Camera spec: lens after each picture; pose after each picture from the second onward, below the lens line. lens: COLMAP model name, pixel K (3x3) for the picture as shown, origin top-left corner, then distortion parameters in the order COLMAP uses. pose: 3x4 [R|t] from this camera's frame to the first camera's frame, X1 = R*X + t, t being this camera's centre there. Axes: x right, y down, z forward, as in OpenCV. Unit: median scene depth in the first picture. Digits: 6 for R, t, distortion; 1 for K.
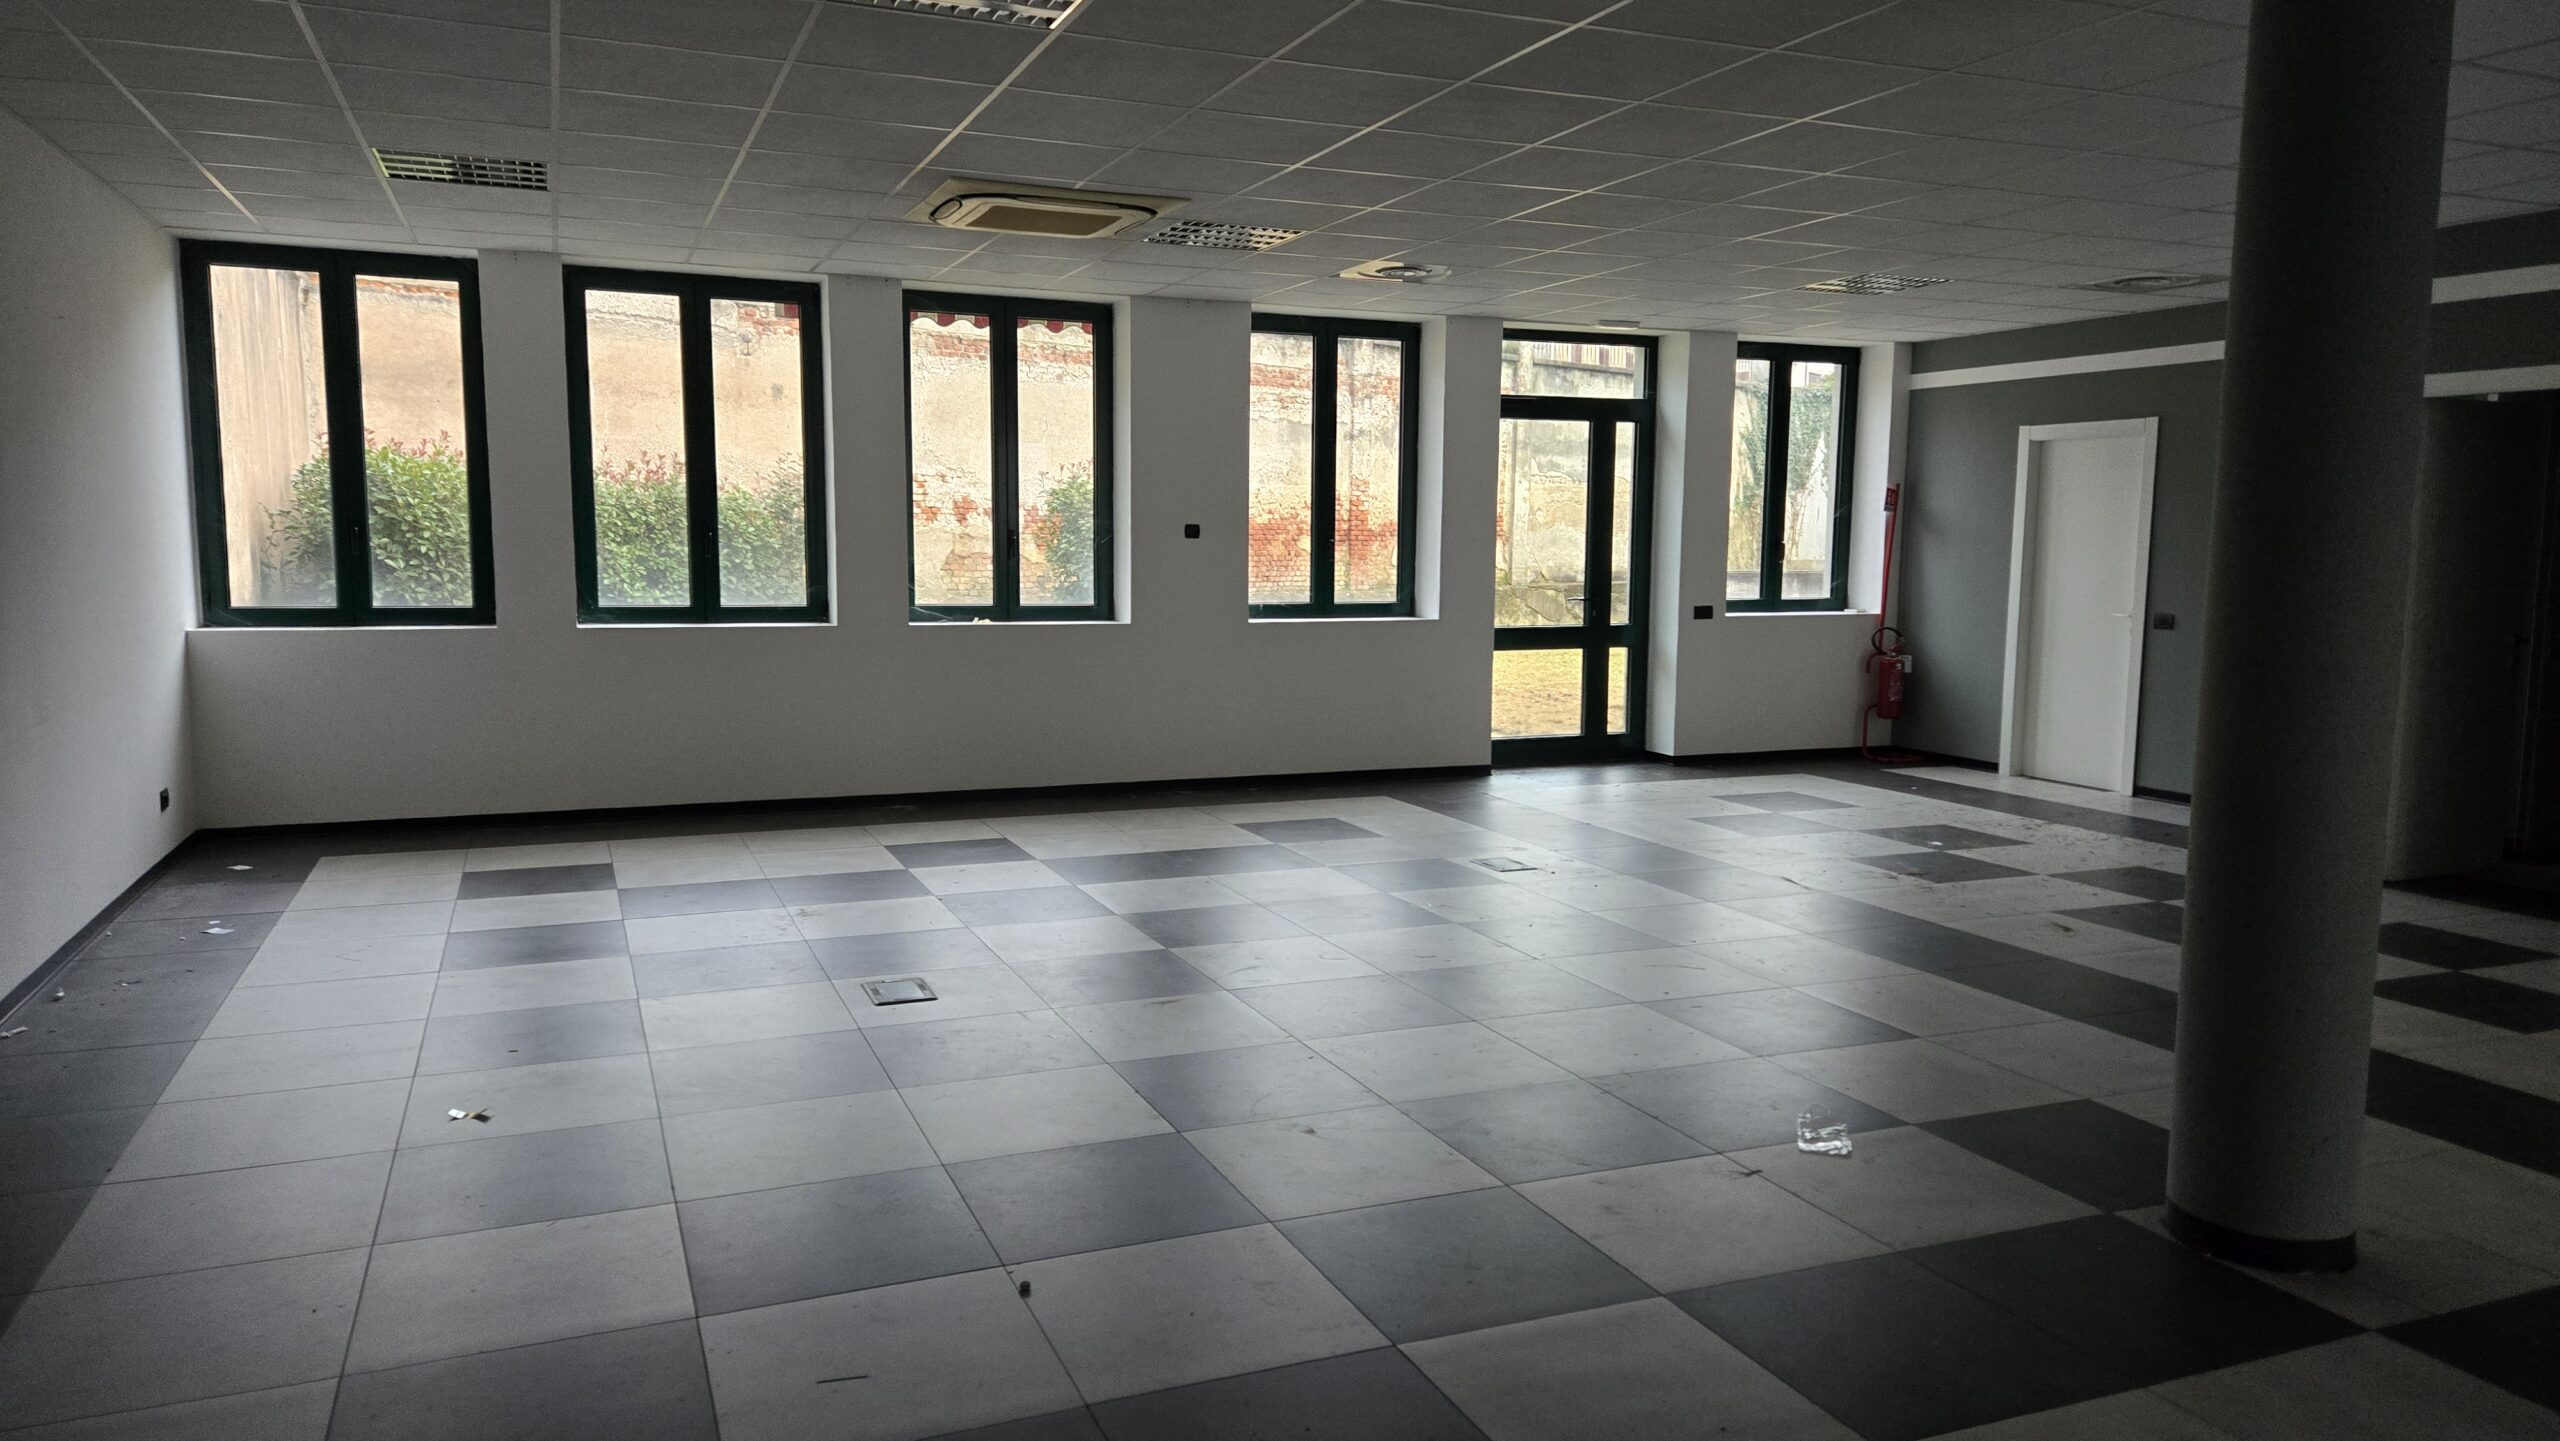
lens RADIAL K [[1707.8, 0, 1245.7], [0, 1707.8, 705.5], [0, 0, 1]] dist [0.081364, -0.073103]
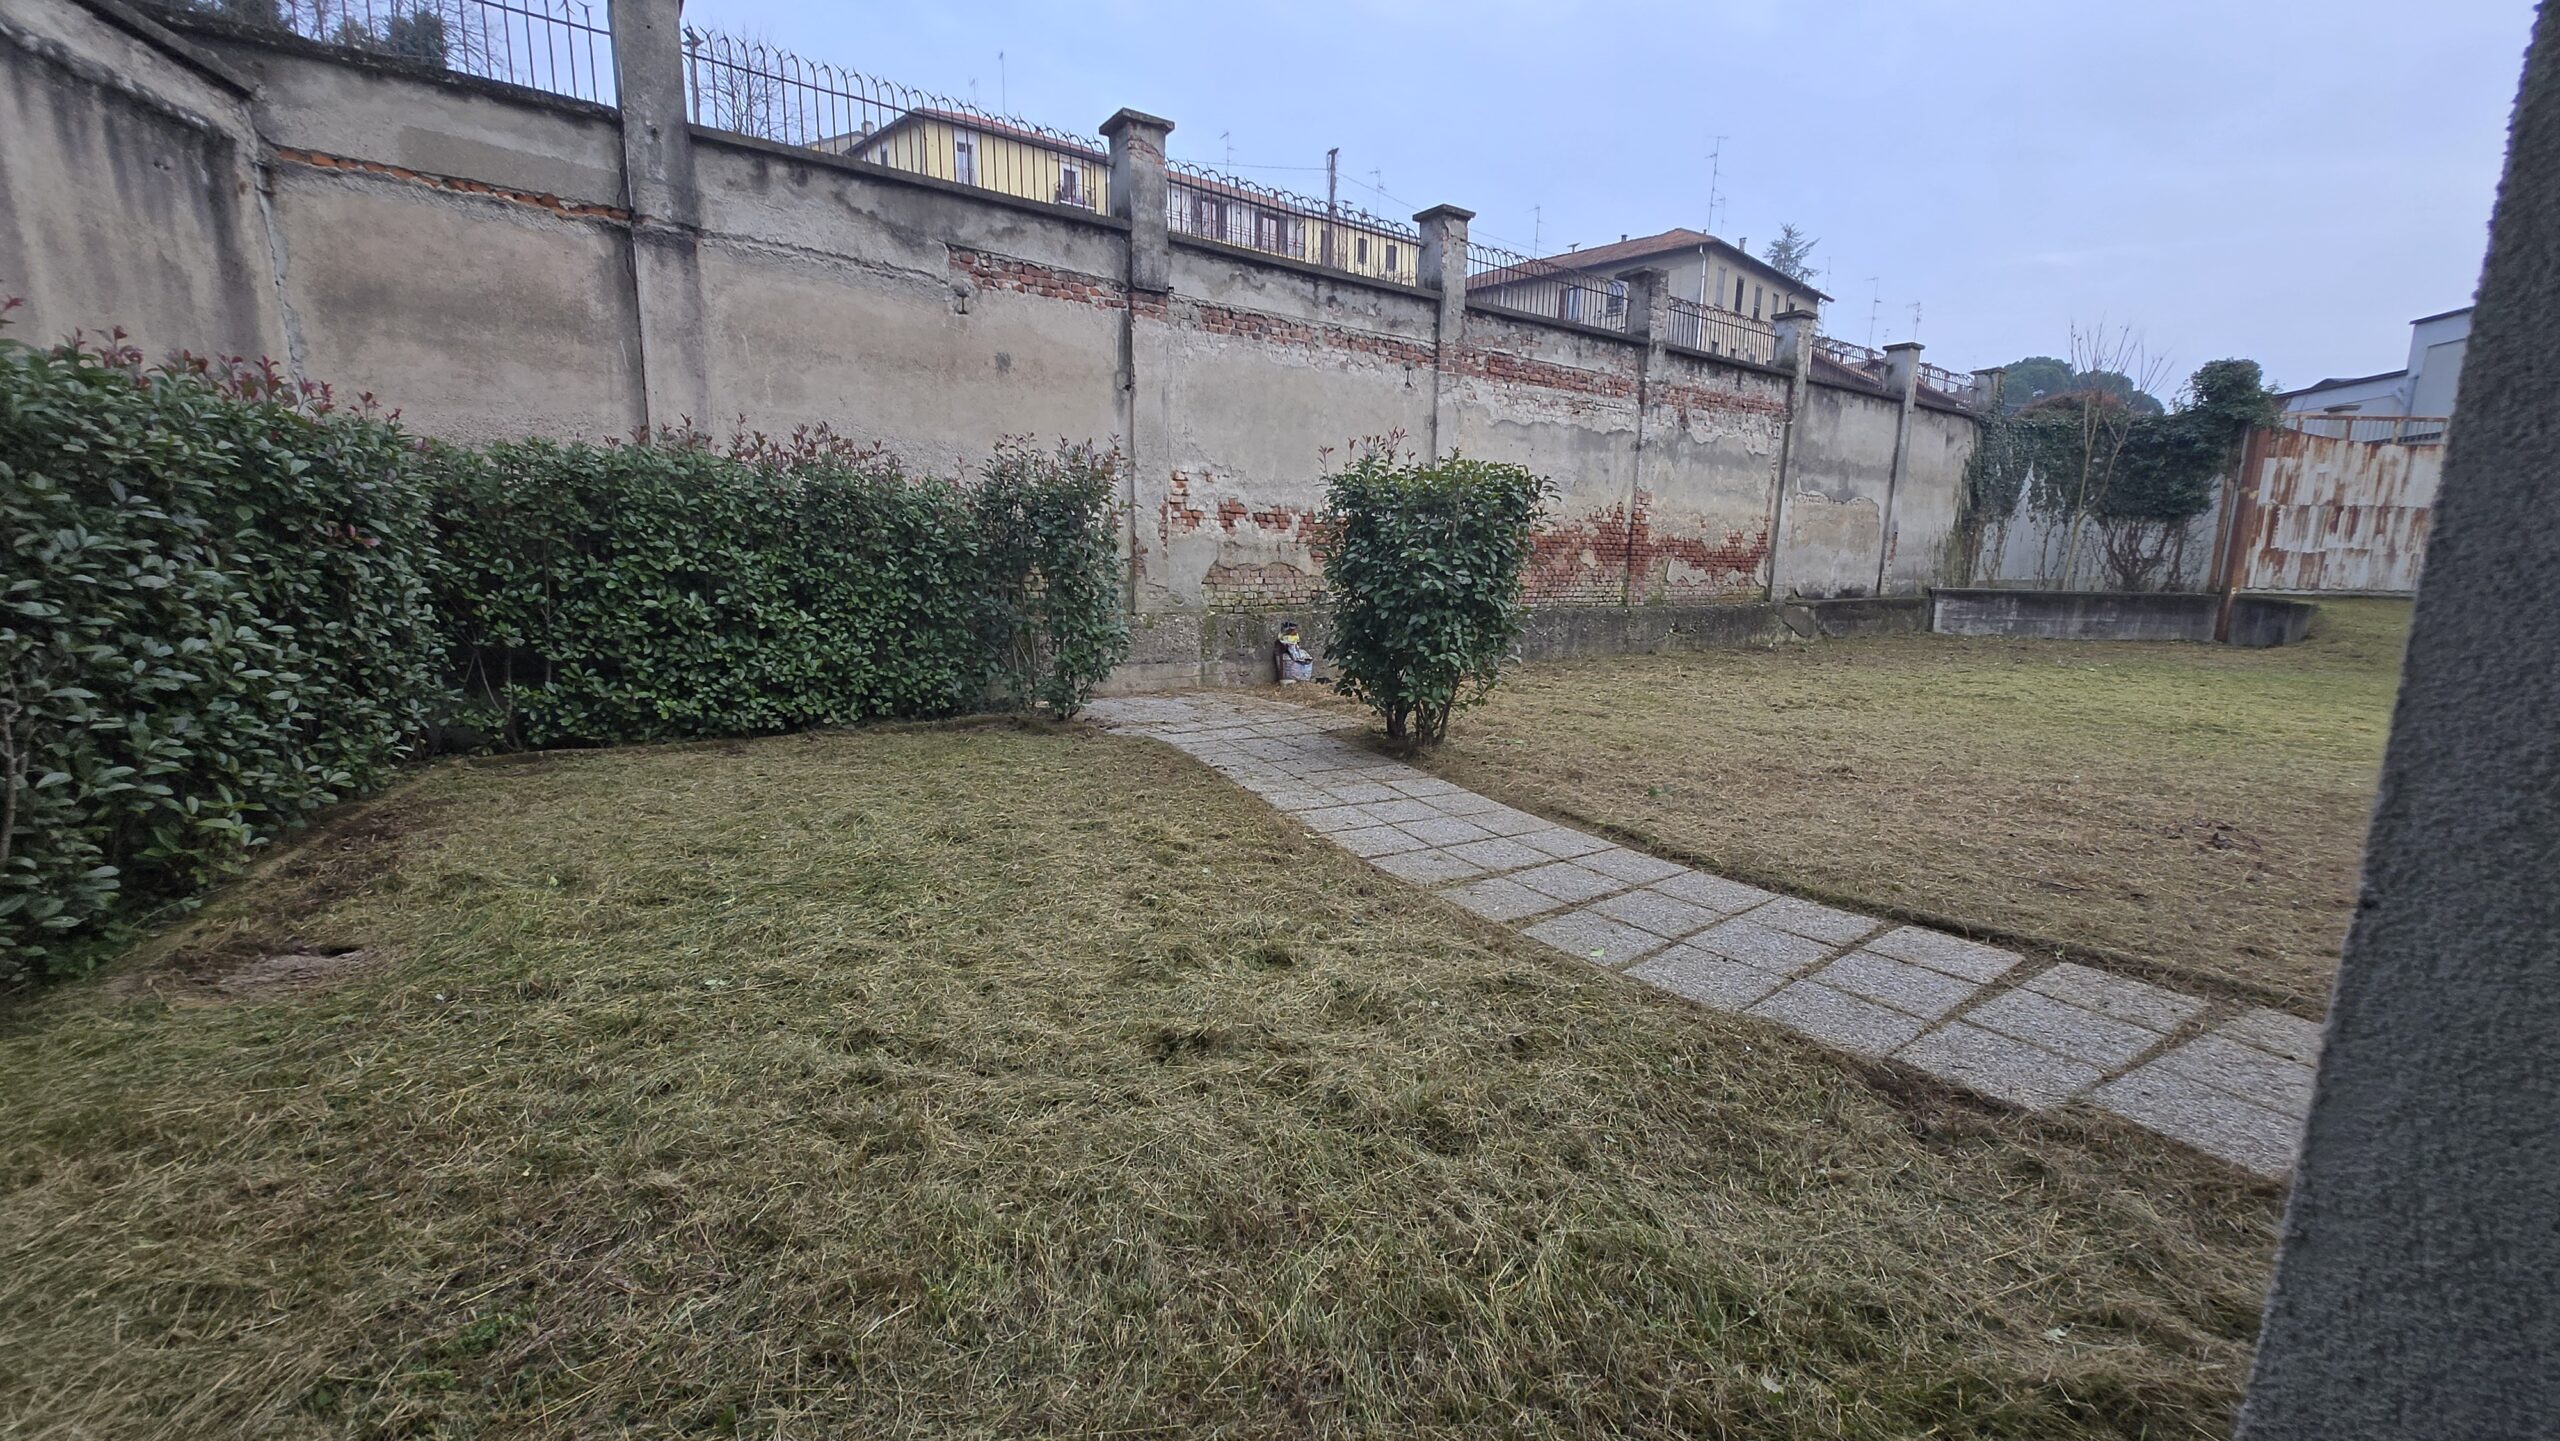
lens RADIAL K [[1003.9, 0, 1285.9], [0, 1003.9, 731.6], [0, 0, 1]] dist [0.005219, -0.002650]
pose [[0.989500, 0.037842, -0.139493, -0.127857], [-0.026795, 0.996415, 0.080245, -0.095647], [0.142030, -0.075665, 0.986966, 1.028085]]
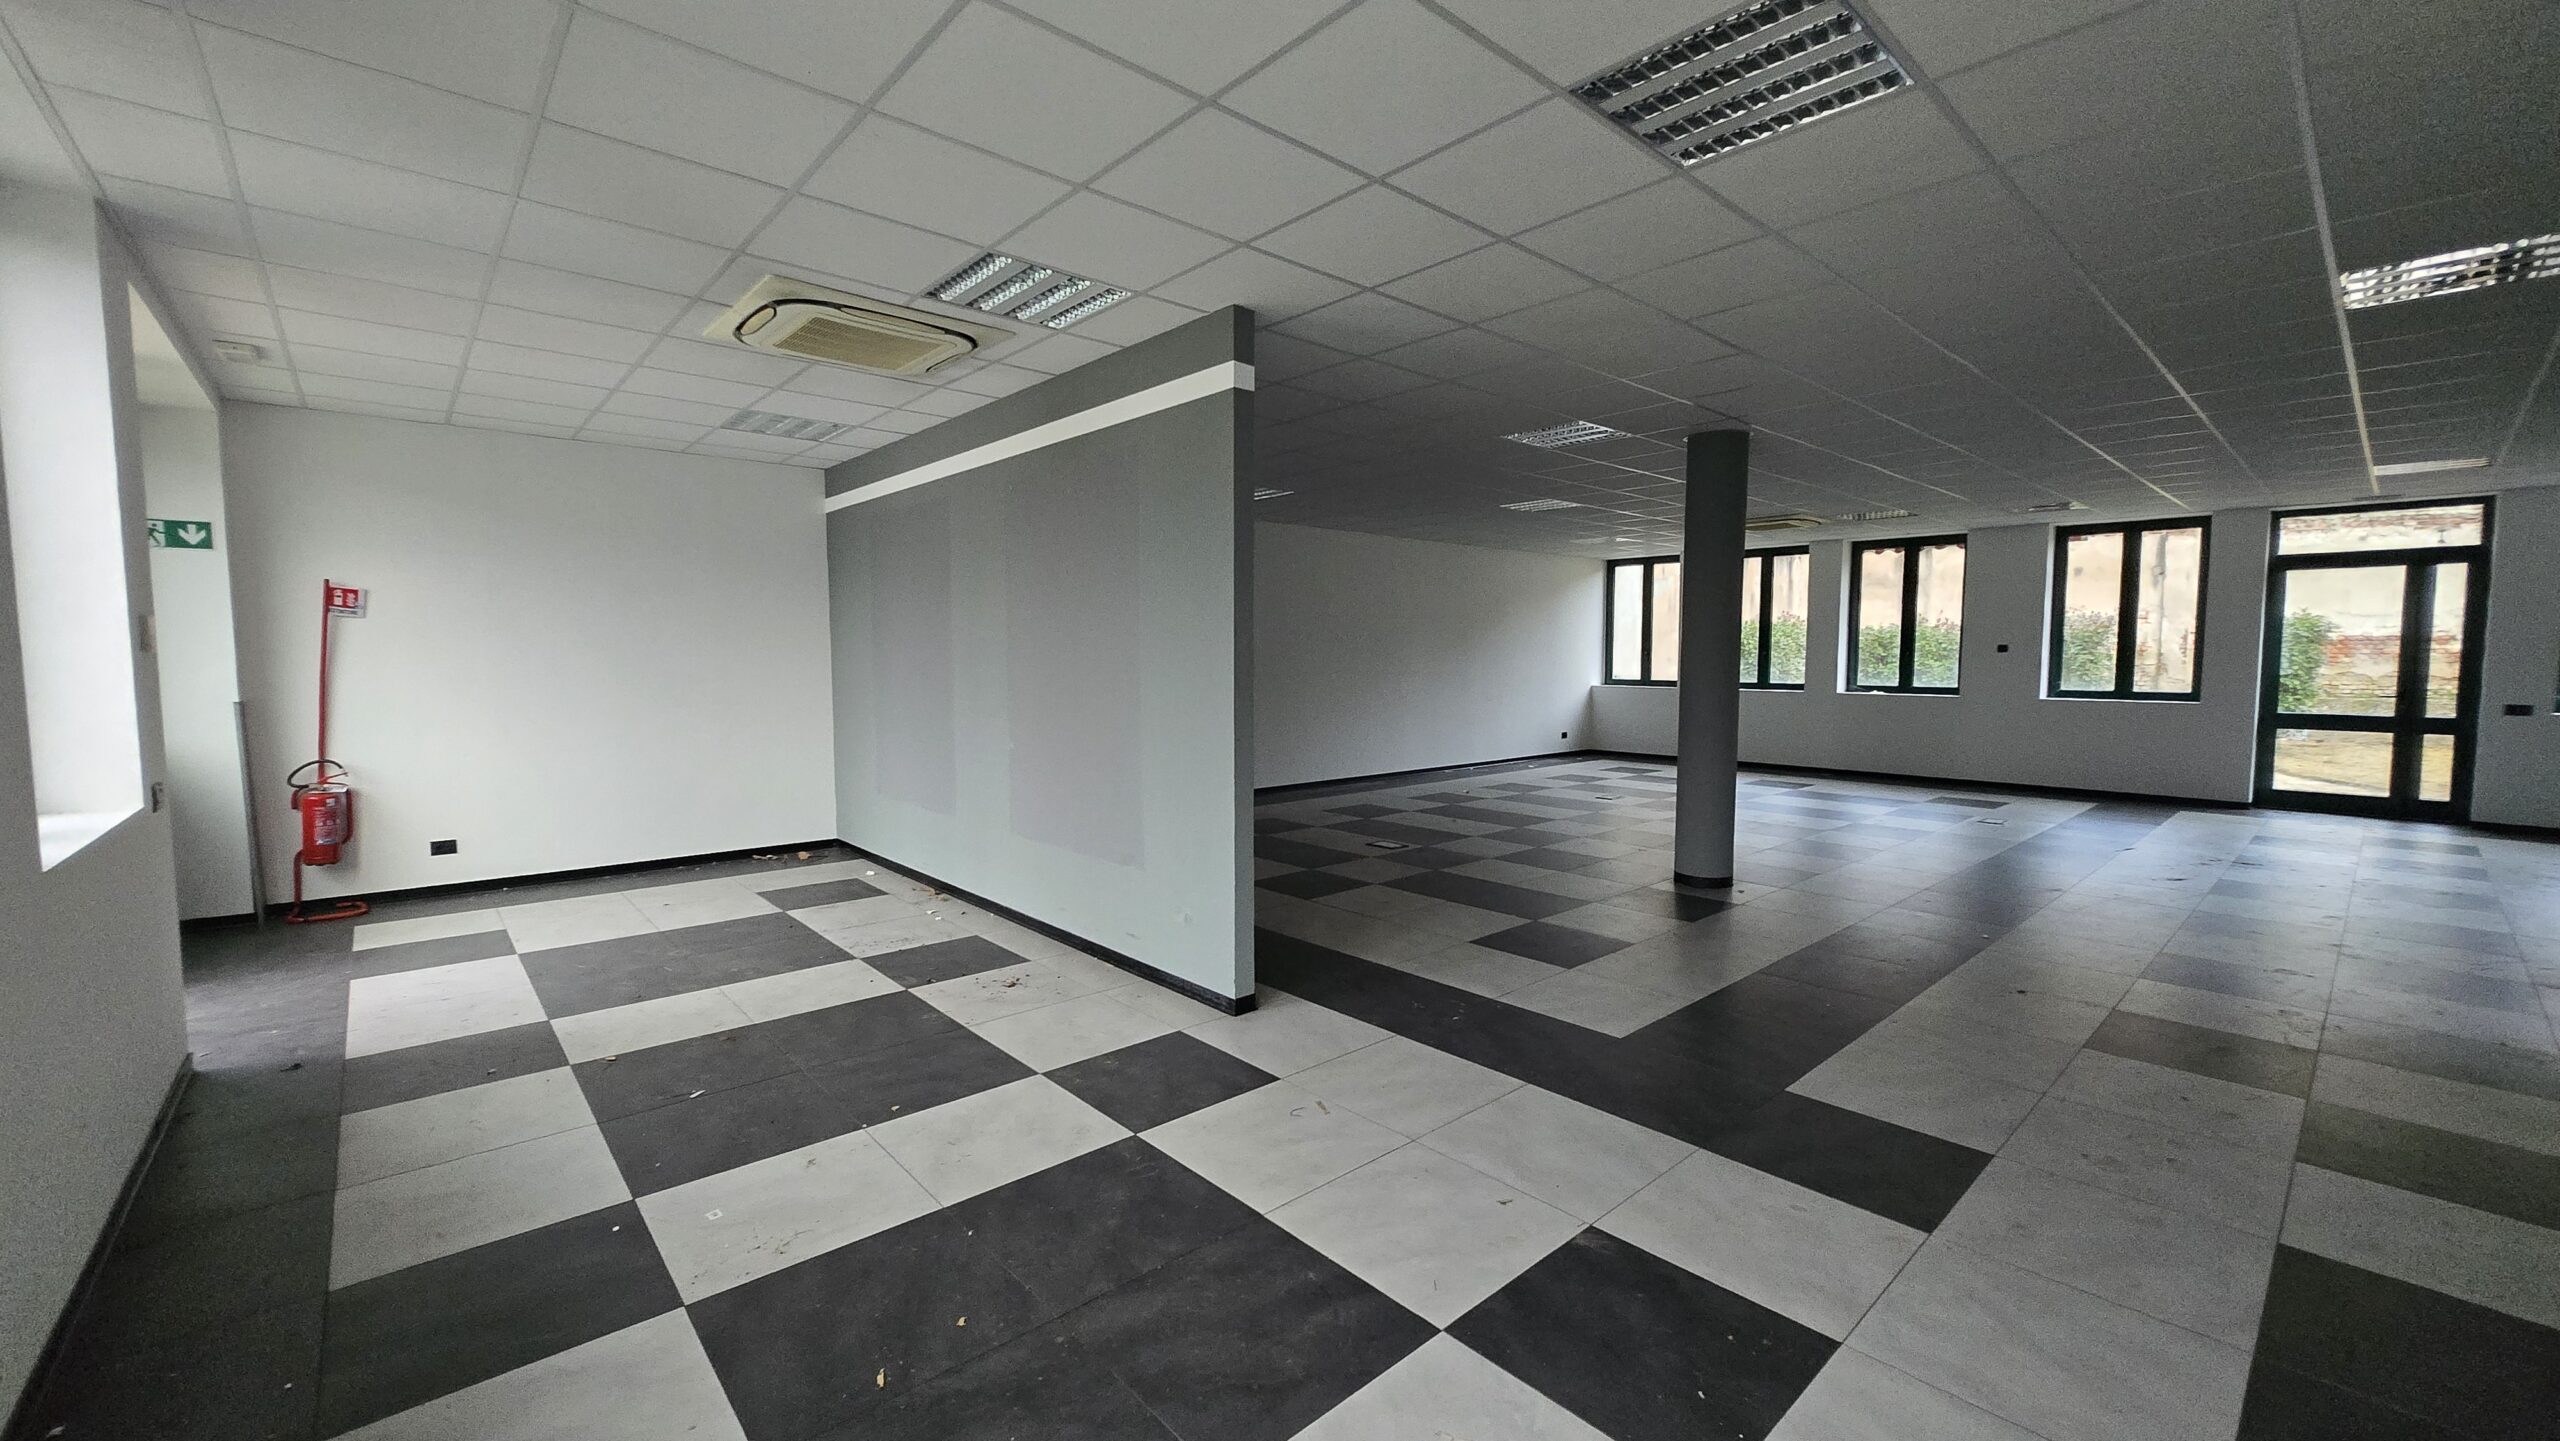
lens RADIAL K [[1003.9, 0, 1291.6], [0, 1003.9, 725.1], [0, 0, 1]] dist [0.005219, -0.002650]
pose [[0.348933, 0.060274, -0.935207, 0.746327], [-0.091914, 0.995319, 0.029854, 0.019756], [0.932629, 0.075542, 0.352840, -0.108534]]
